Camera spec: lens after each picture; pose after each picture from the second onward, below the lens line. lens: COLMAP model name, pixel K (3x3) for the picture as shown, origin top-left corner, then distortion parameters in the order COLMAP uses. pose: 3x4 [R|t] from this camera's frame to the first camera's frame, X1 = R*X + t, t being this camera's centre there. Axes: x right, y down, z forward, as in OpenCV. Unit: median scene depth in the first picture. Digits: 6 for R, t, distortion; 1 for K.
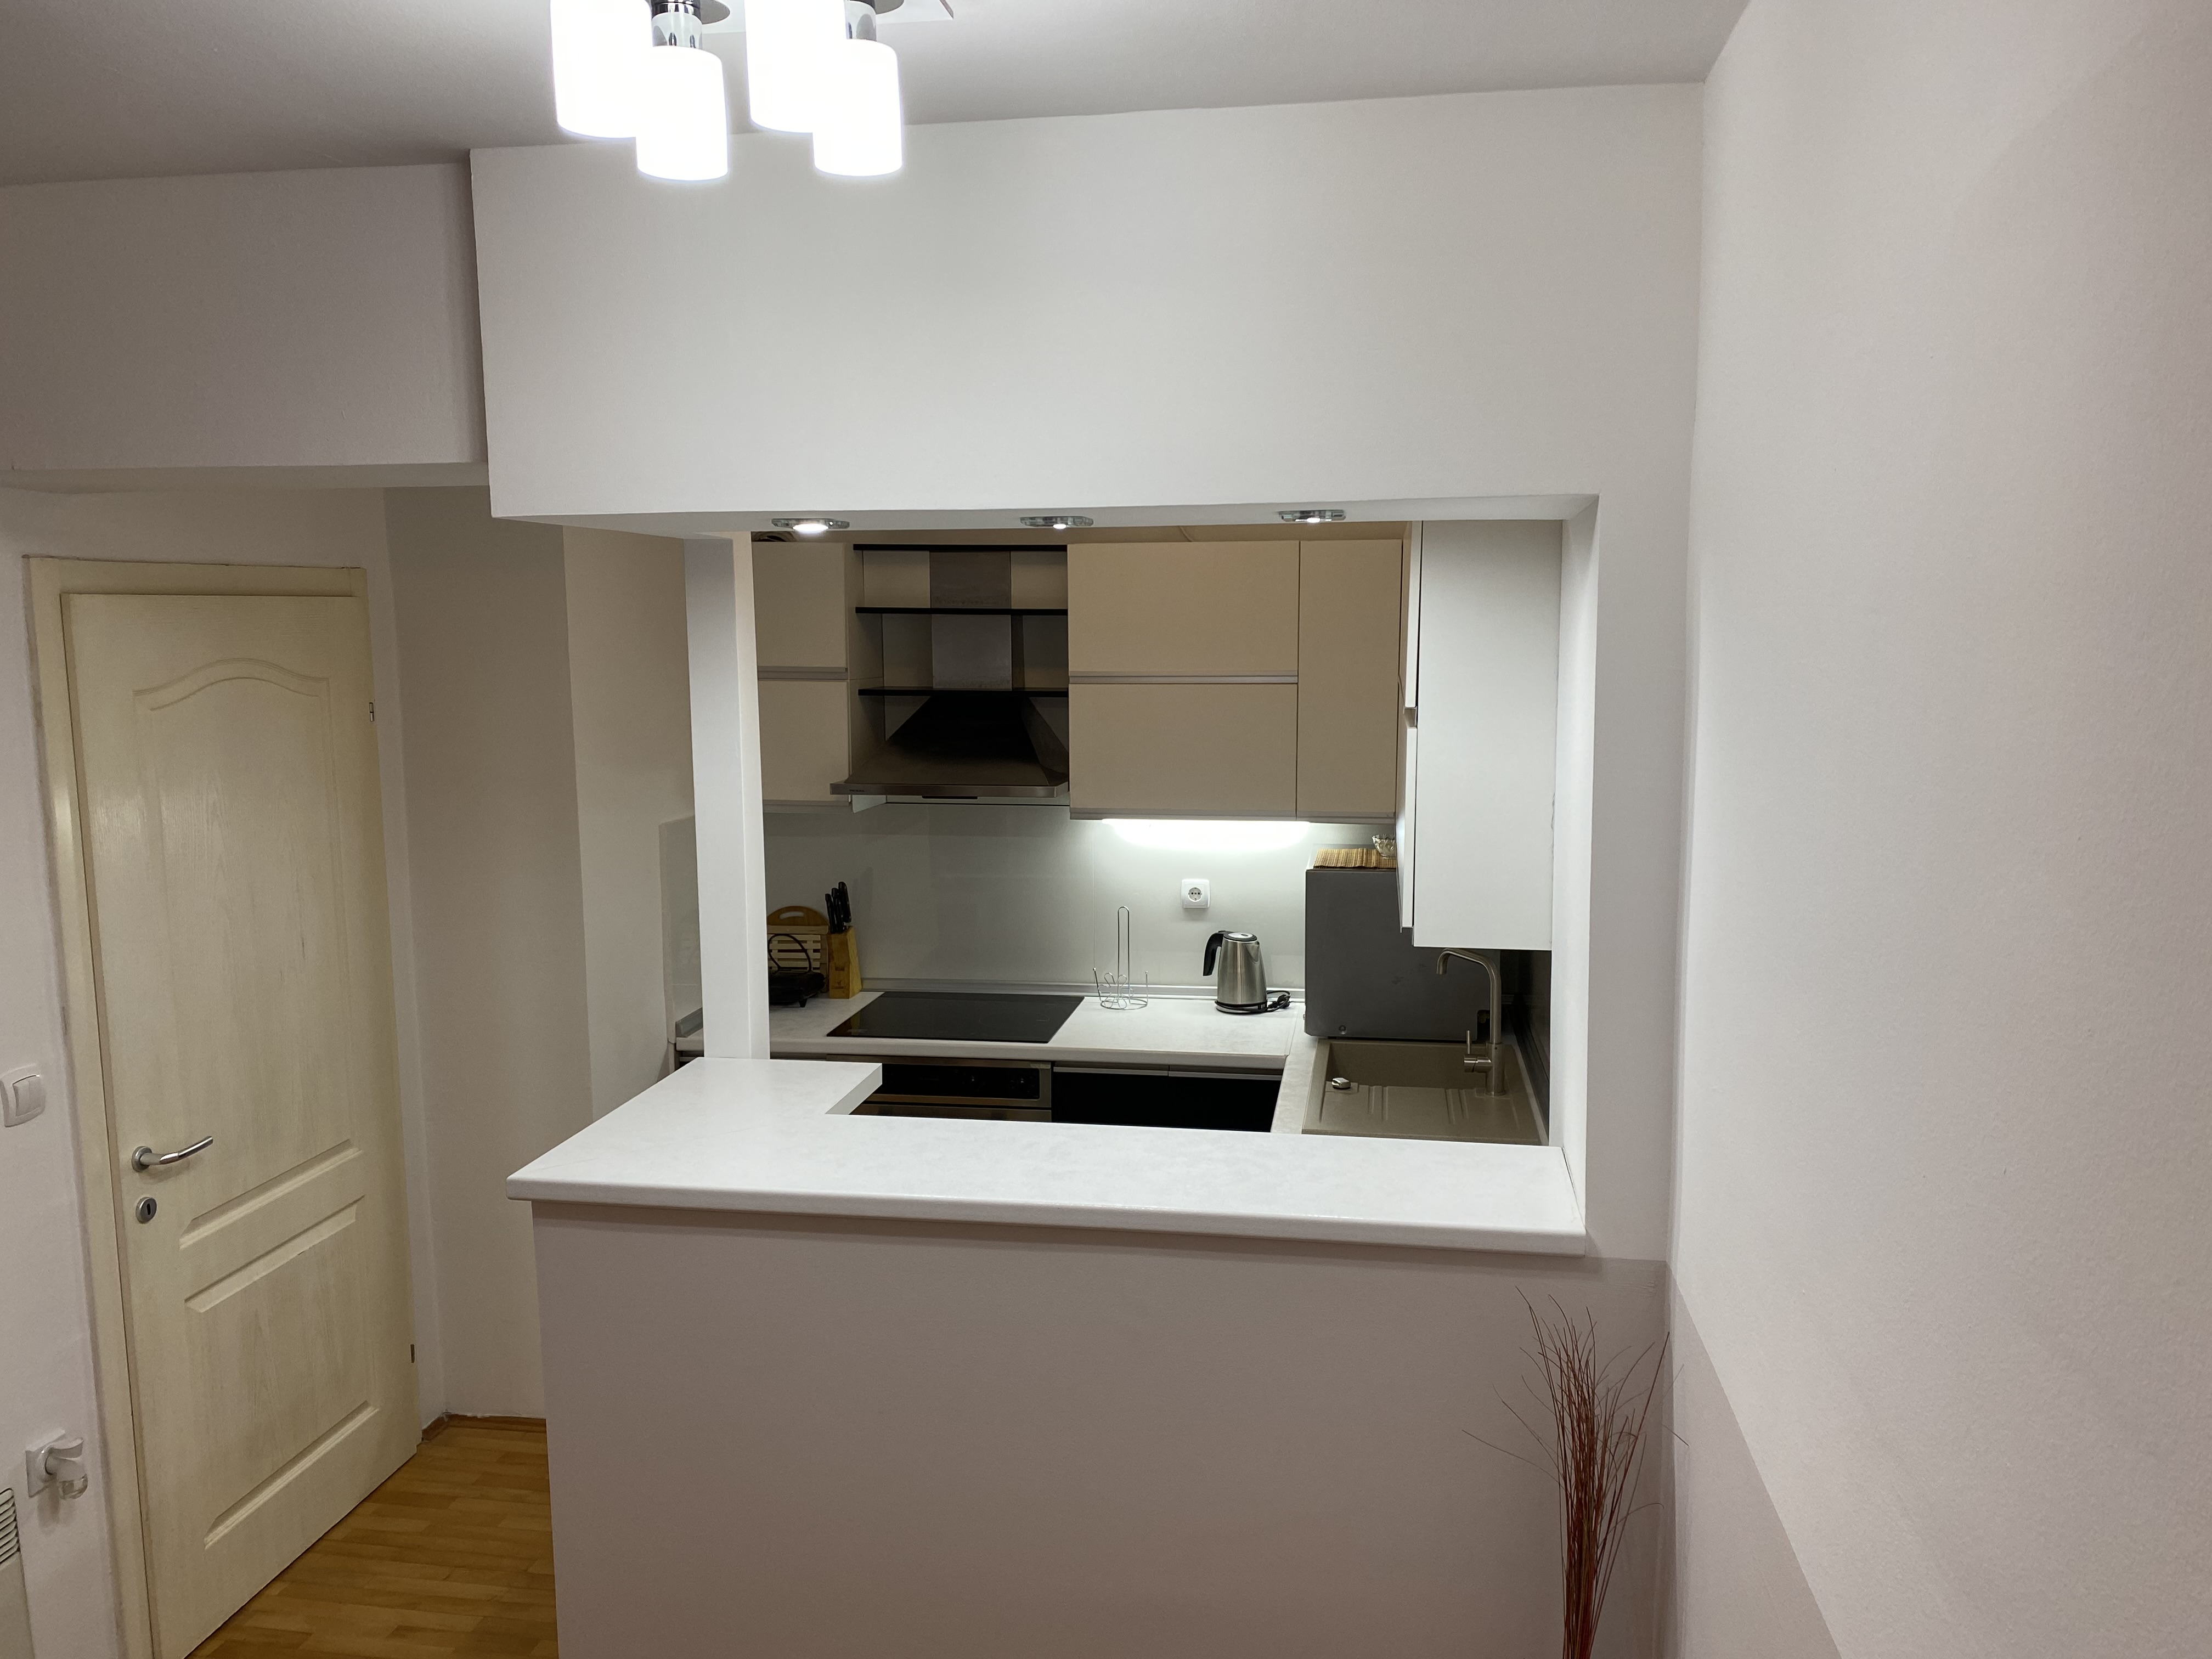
lens RADIAL K [[1689.5, 0, 1126.2], [0, 1689.5, 851.6], [0, 0, 1]] dist [0.035076, -0.039541]
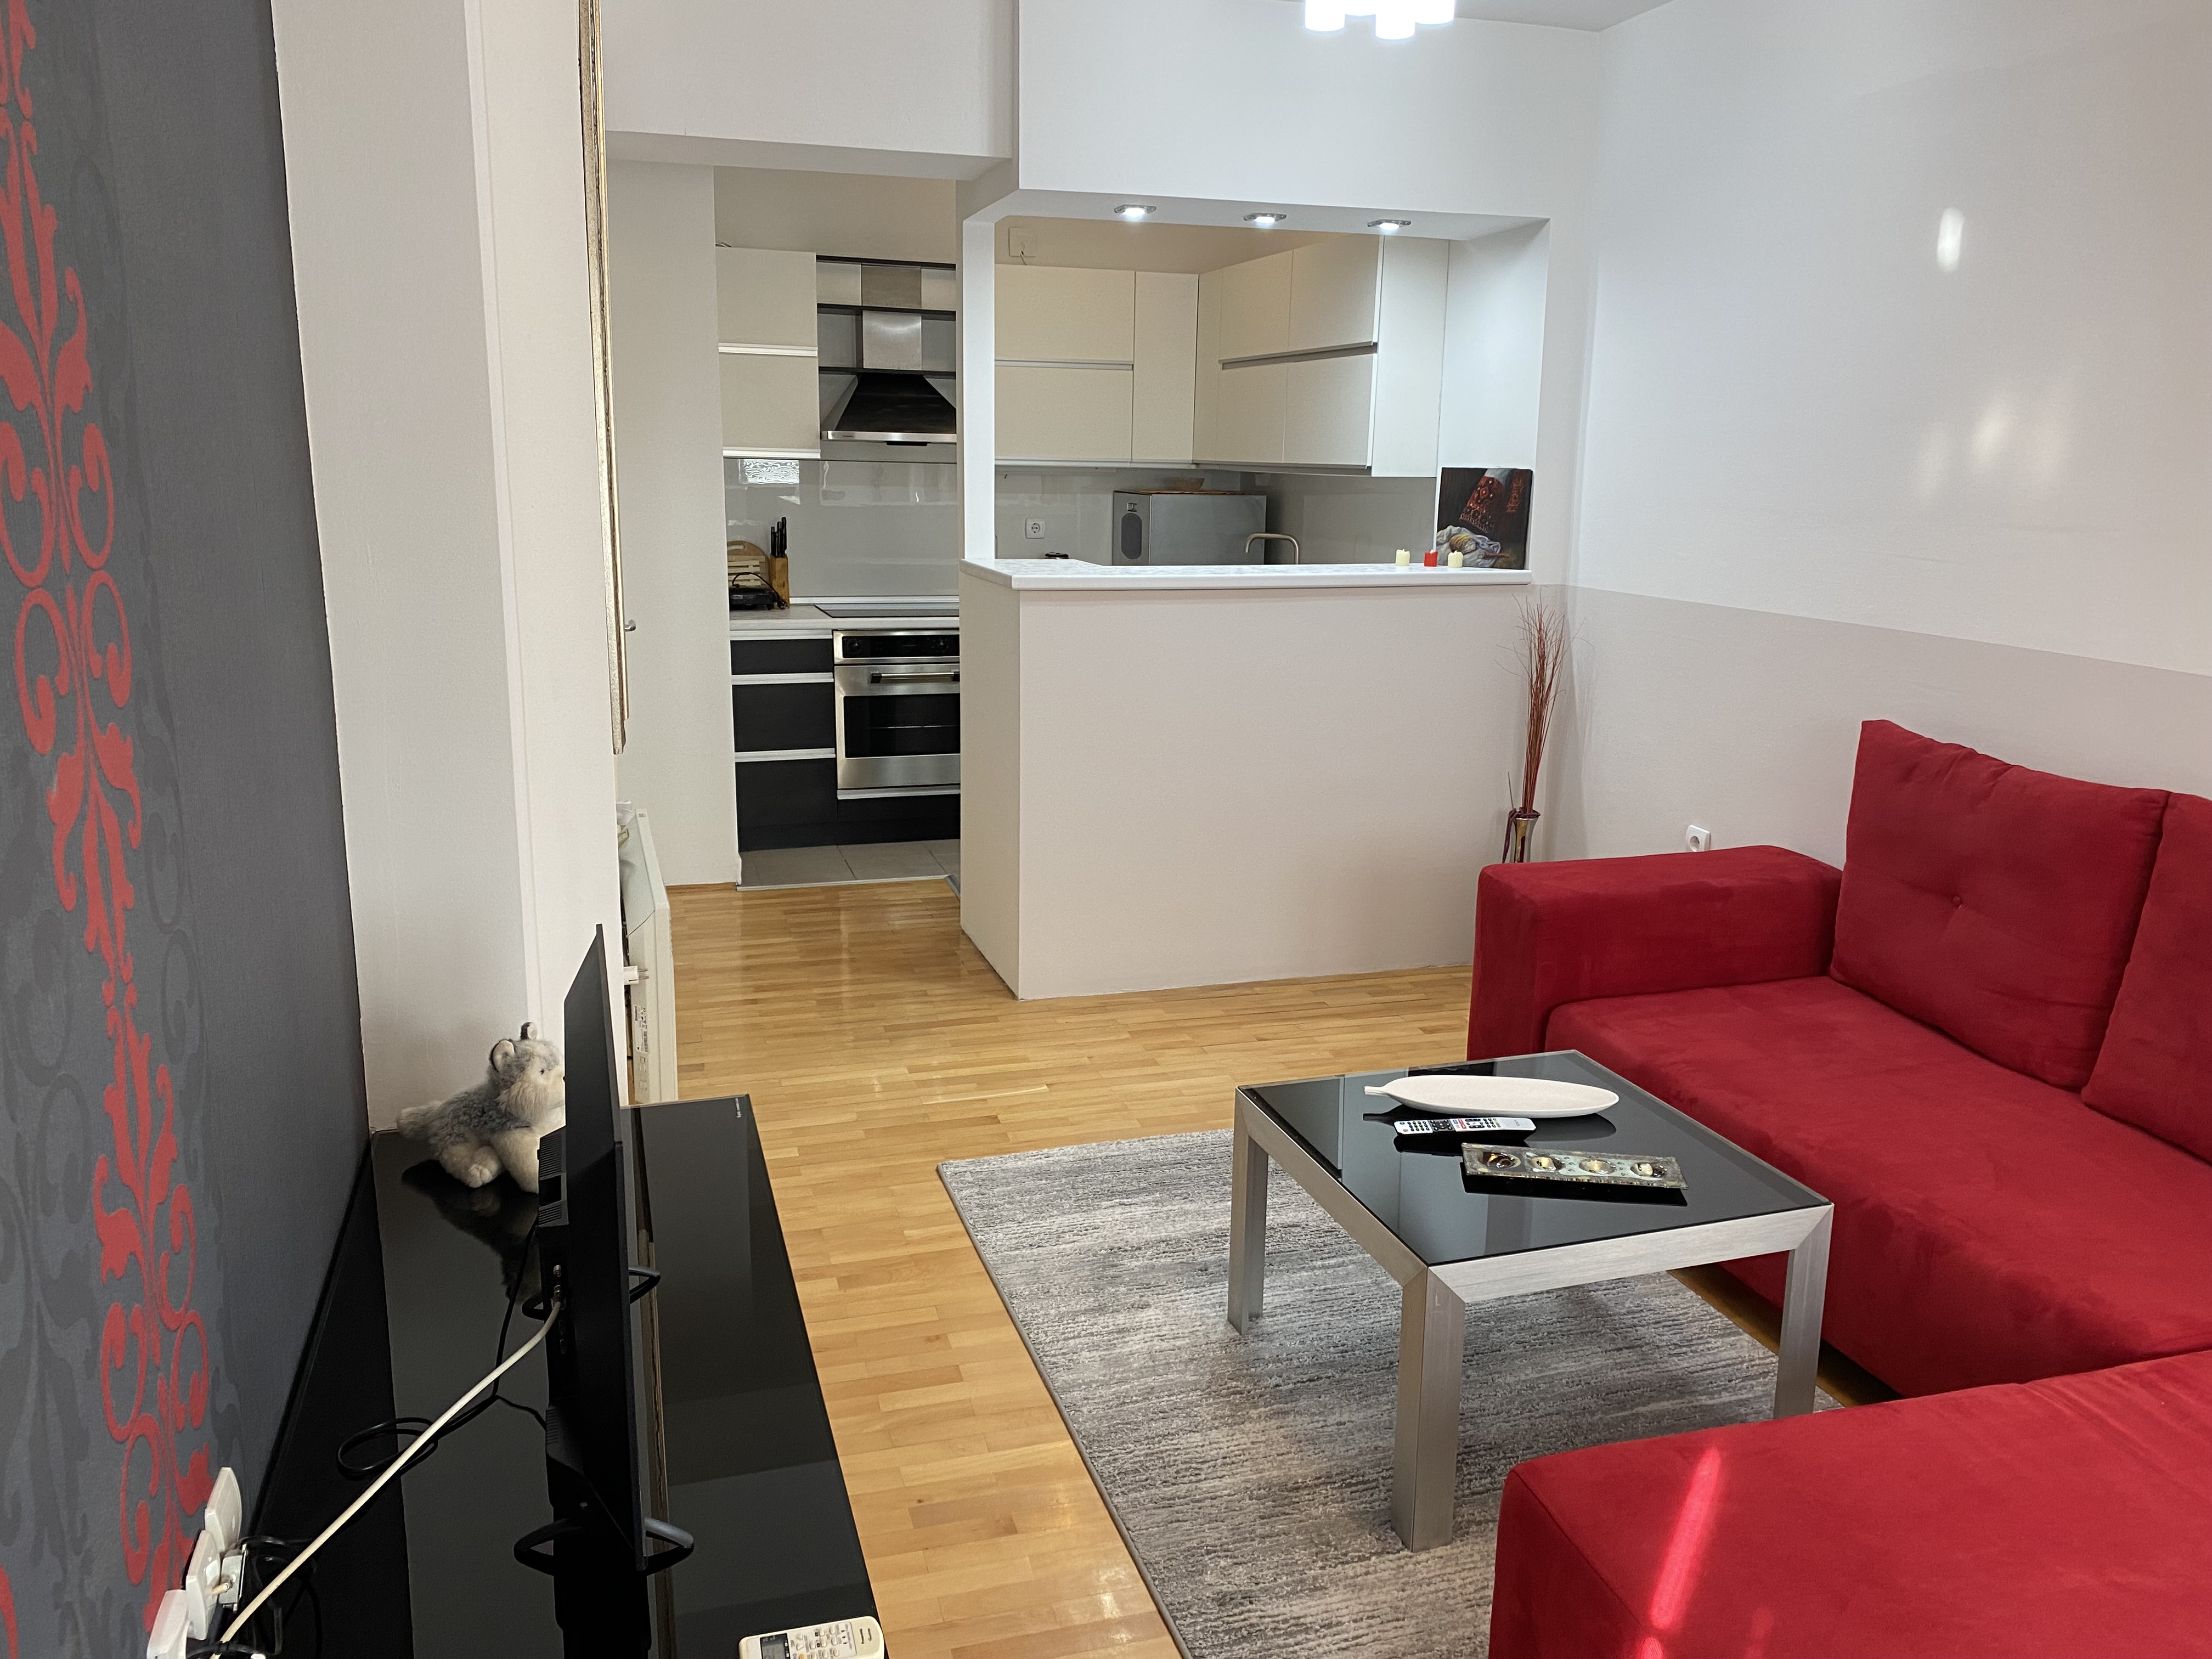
lens RADIAL K [[1689.5, 0, 1112.7], [0, 1689.5, 832.1], [0, 0, 1]] dist [0.035076, -0.039541]
pose [[0.900608, -0.079161, 0.427363, -0.708674], [0.042066, 0.994533, 0.095572, 0.199255], [-0.432593, -0.068095, 0.899014, -0.444165]]
